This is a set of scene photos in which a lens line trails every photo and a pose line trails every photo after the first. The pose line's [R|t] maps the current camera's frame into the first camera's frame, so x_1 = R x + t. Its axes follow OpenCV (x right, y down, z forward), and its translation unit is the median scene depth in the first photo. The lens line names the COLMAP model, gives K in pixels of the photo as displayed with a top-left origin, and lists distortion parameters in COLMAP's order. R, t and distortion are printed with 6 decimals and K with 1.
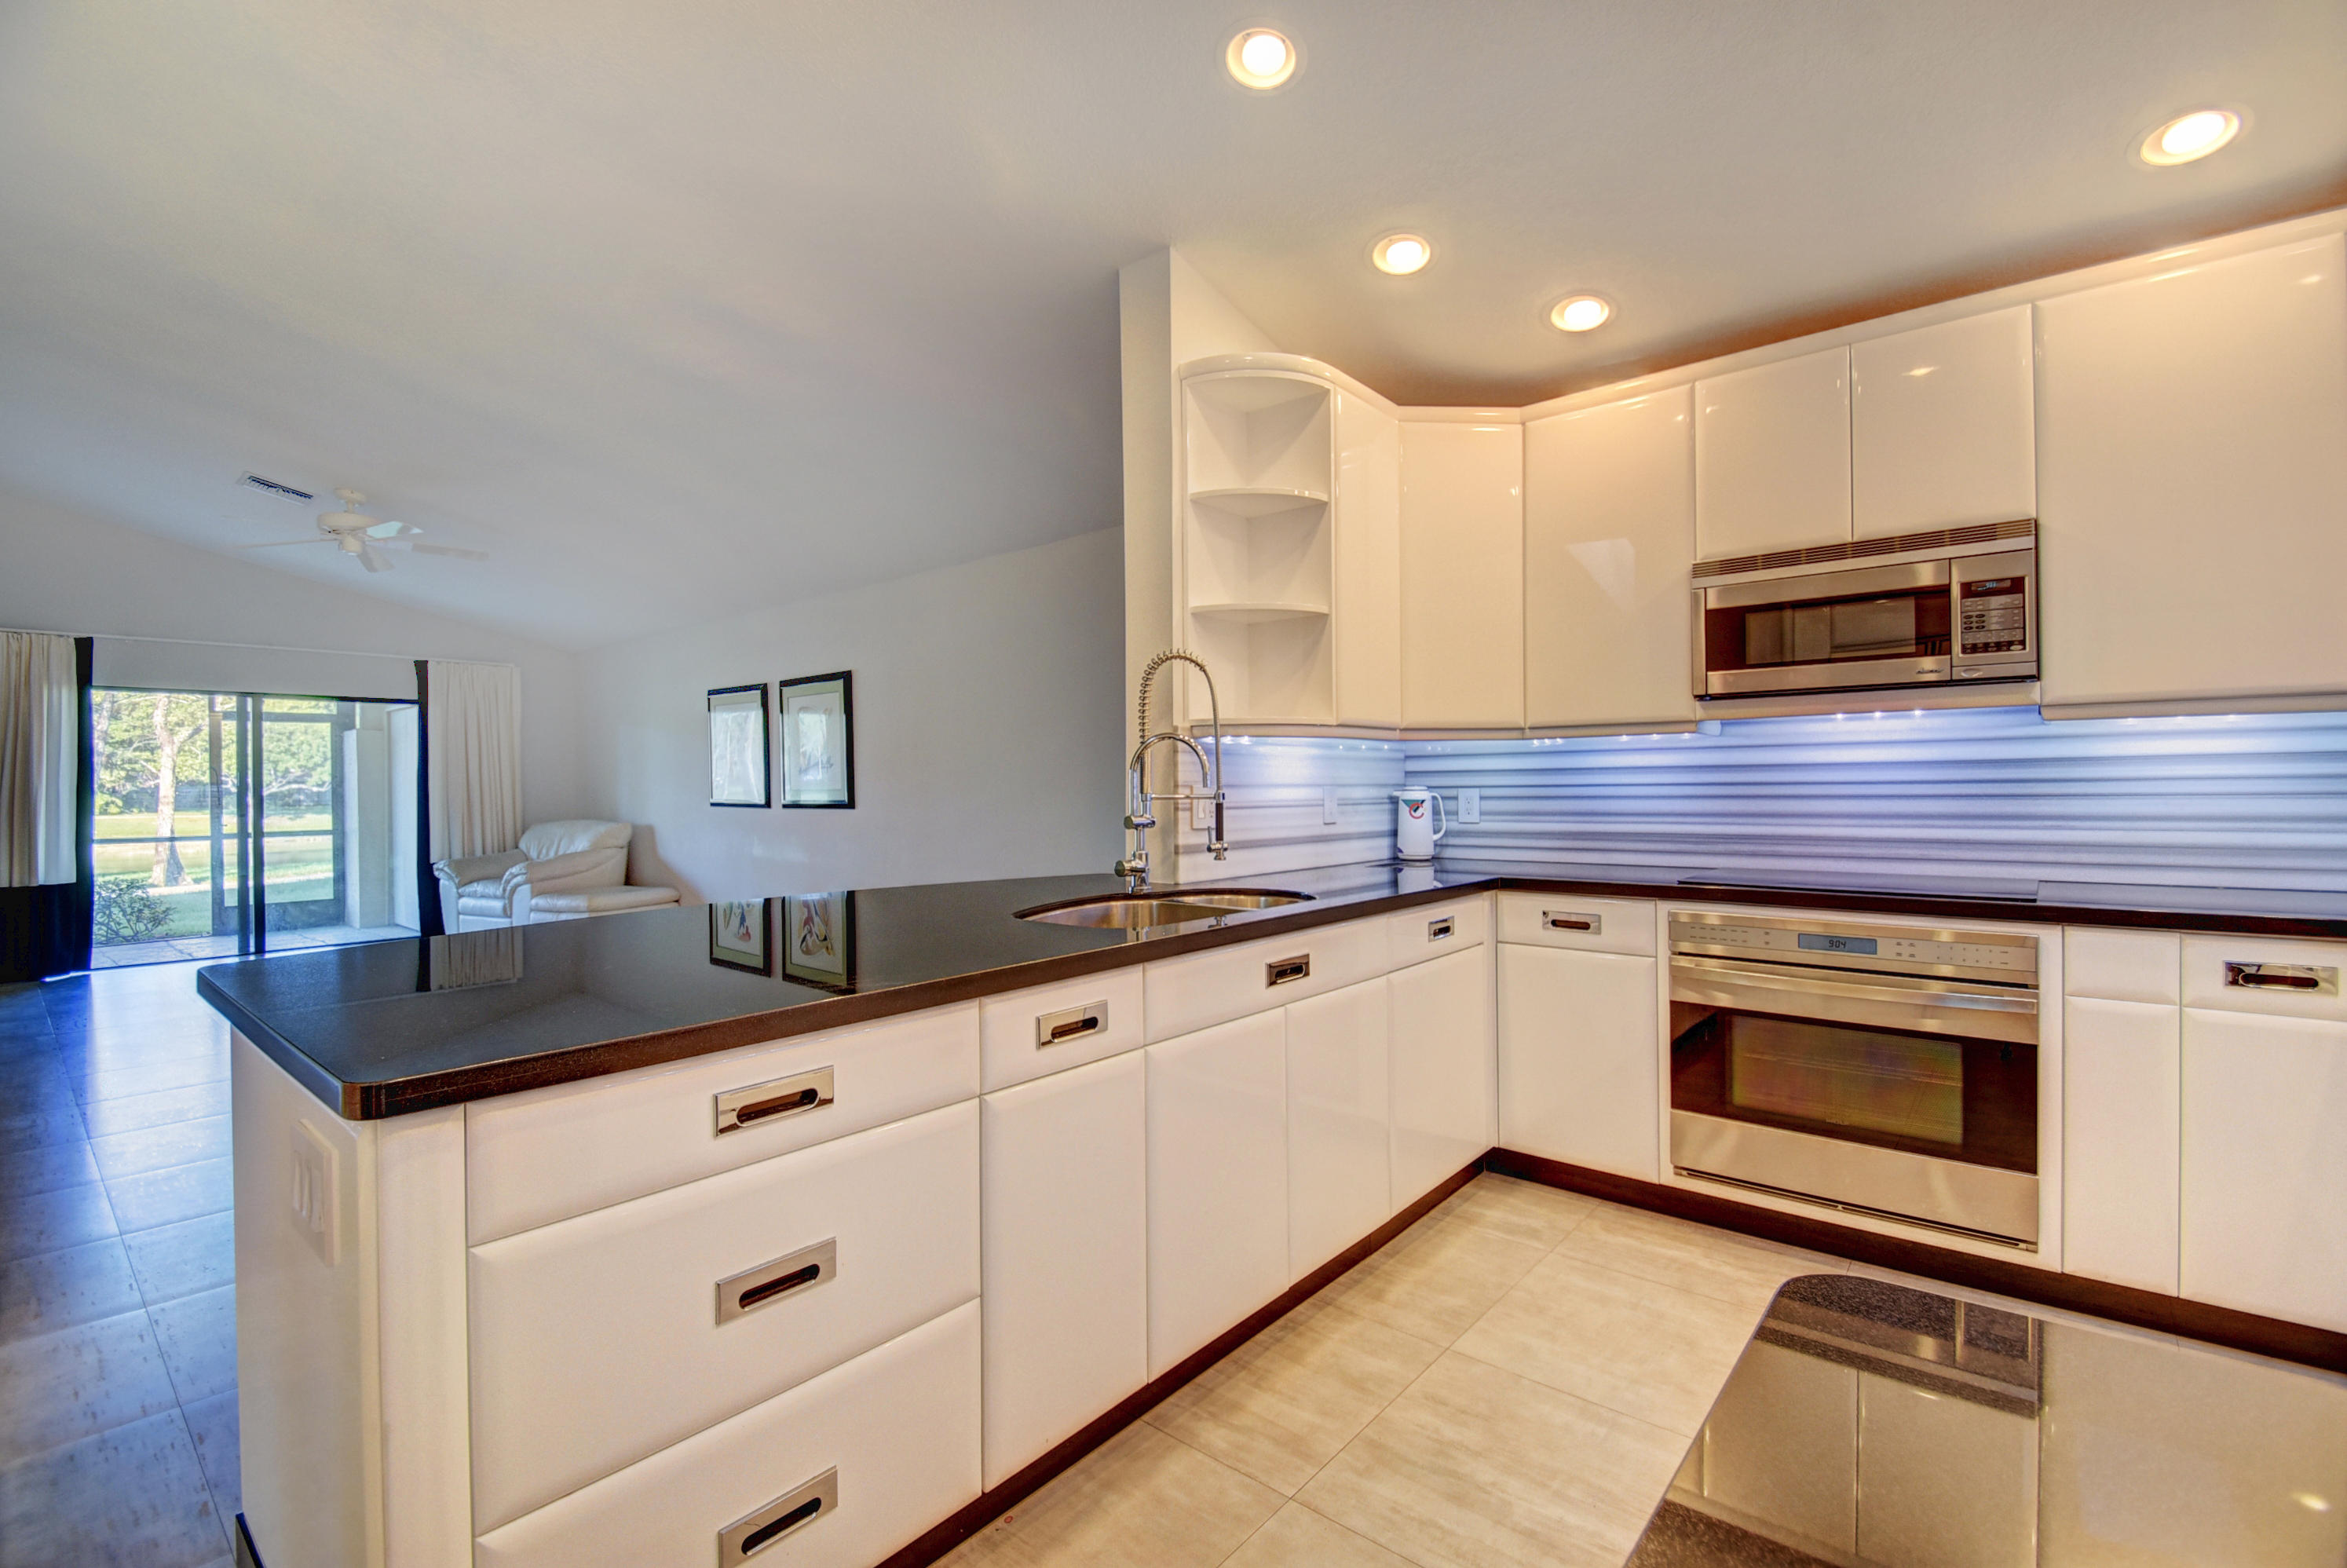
lens RADIAL K [[1036.1, 0, 1173.8], [0, 1036.1, 787.4], [0, 0, 1]] dist [0.006556, -0.010588]
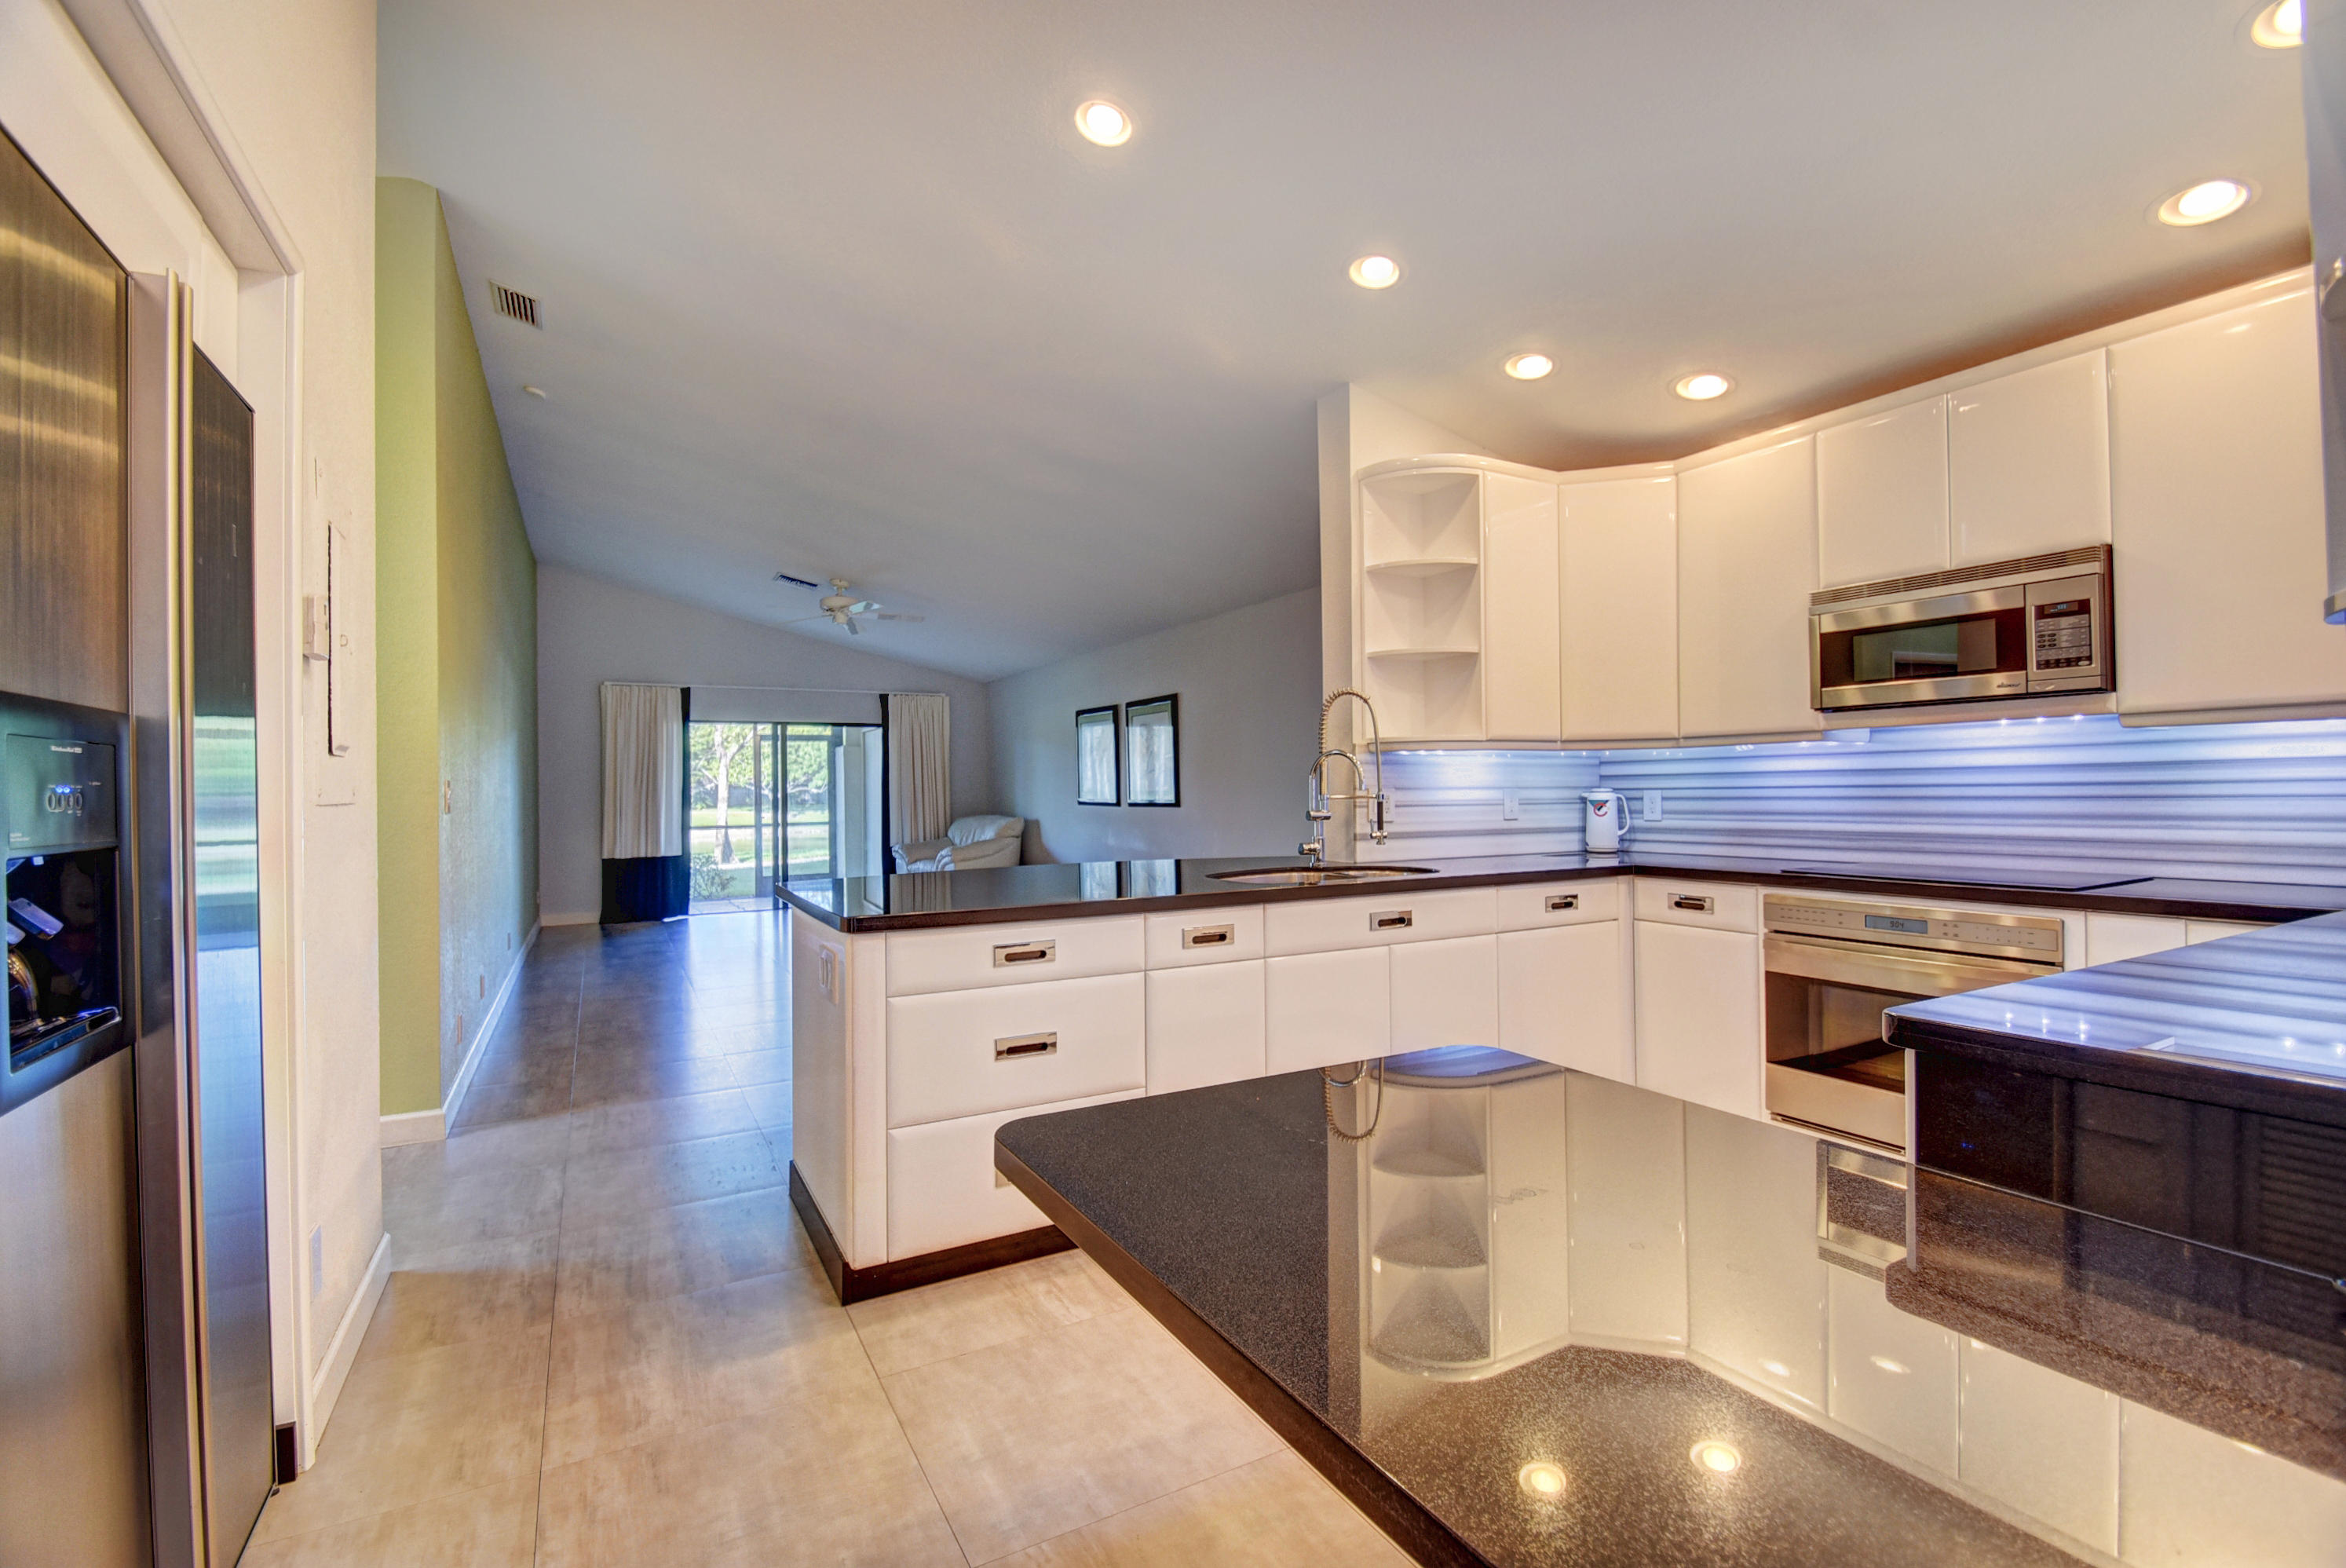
lens RADIAL K [[1035.7, 0, 1185.6], [0, 1035.7, 786.6], [0, 0, 1]] dist [0.006556, -0.010588]
pose [[0.939692, -0.002461, -0.342014, 0.243641], [0.001998, 0.999997, -0.001705, -0.002635], [0.342017, 0.000919, 0.939693, -0.307704]]
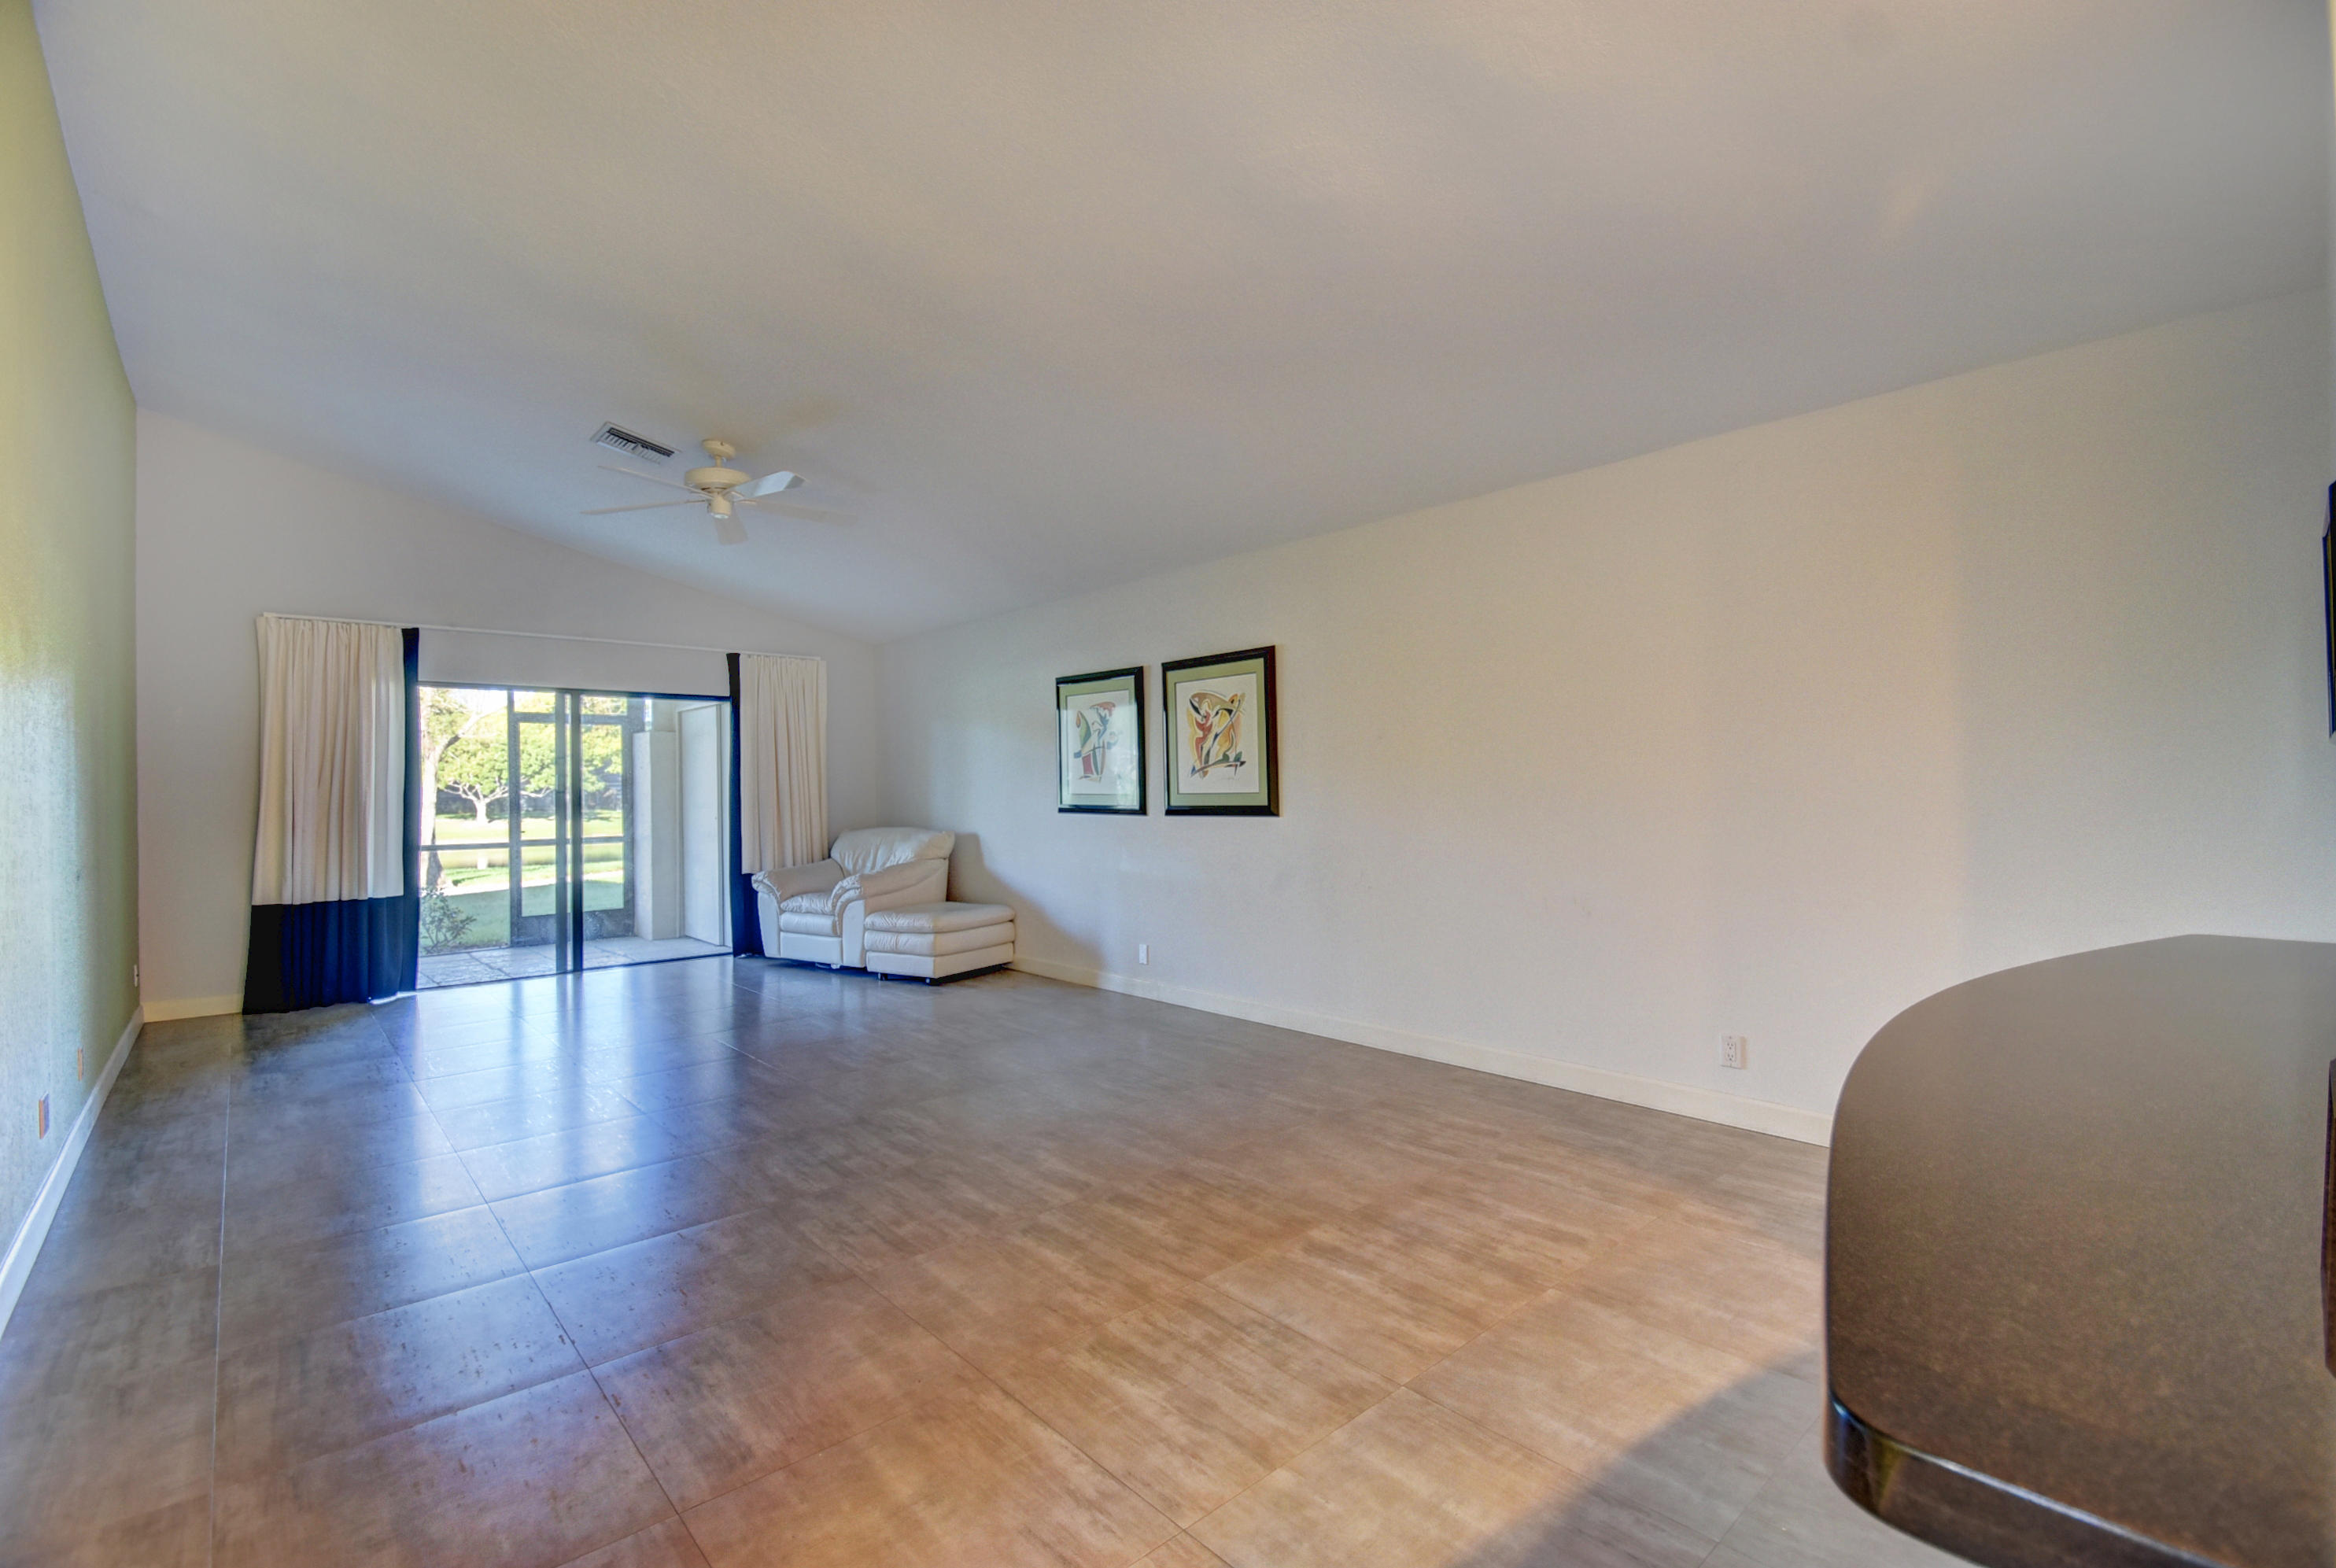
lens RADIAL K [[1031.3, 0, 1183.2], [0, 1031.3, 786.7], [0, 0, 1]] dist [0.006556, -0.010588]
pose [[0.992253, -0.001253, -0.124225, -0.575723], [0.000592, 0.999985, -0.005360, 0.002603], [0.124230, 0.005245, 0.992240, 0.381659]]
